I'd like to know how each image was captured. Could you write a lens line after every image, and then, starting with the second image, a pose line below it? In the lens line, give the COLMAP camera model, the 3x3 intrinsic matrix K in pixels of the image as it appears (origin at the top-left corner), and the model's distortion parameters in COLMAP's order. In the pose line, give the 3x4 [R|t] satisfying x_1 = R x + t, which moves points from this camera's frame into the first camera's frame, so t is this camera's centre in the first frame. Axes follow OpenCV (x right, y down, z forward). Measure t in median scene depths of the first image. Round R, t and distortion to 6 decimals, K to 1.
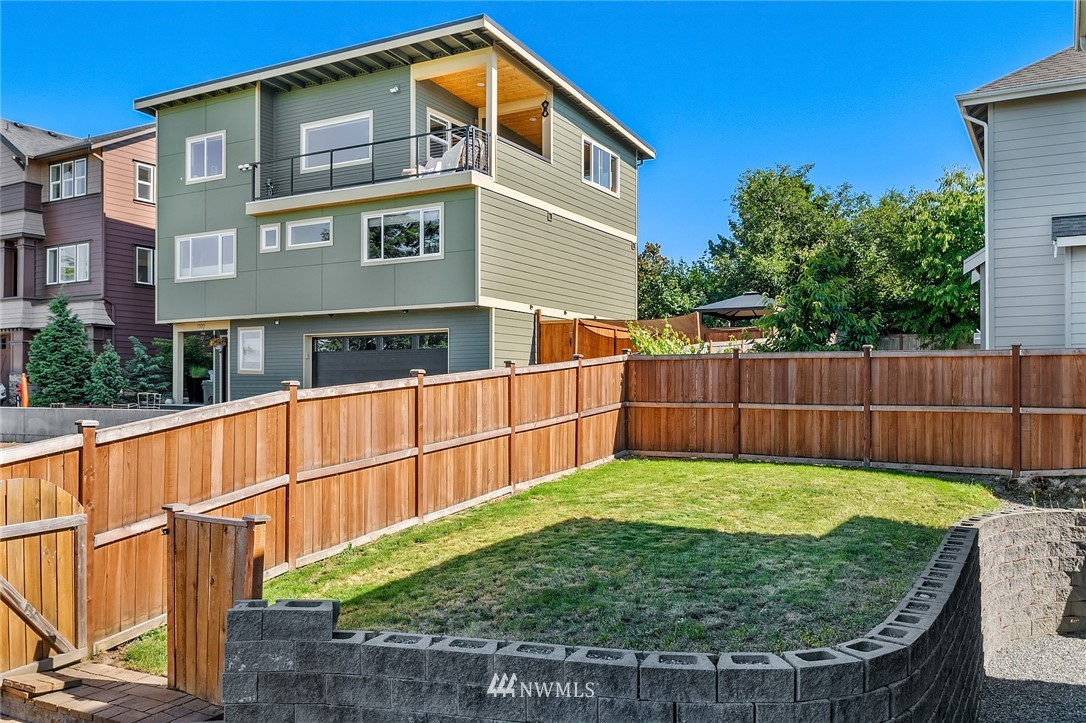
lens RADIAL K [[899.4, 0, 537.0], [0, 899.4, 411.0], [0, 0, 1]] dist [-0.008013, 0.002387]
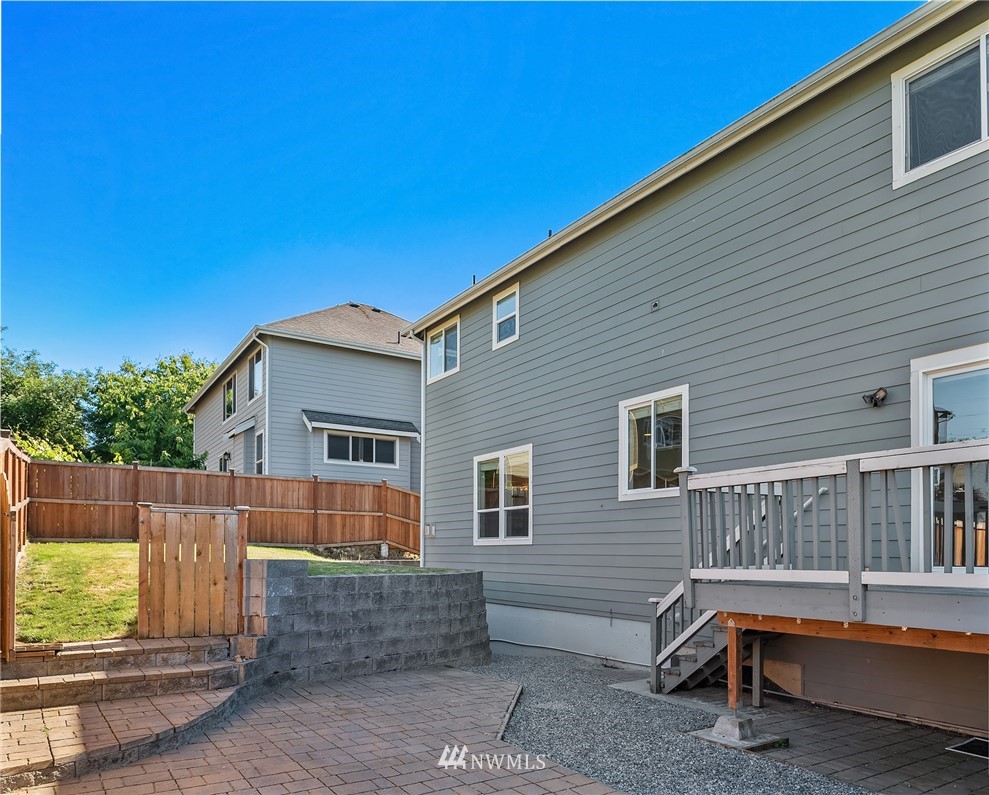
lens RADIAL K [[705.3, 0, 494.2], [0, 705.3, 405.3], [0, 0, 1]] dist [-0.000422, 0.001293]
pose [[0.467616, 0.185294, 0.864293, -0.566007], [0.006549, 0.977029, -0.213007, 0.094135], [-0.883908, 0.105266, 0.455660, -0.003392]]
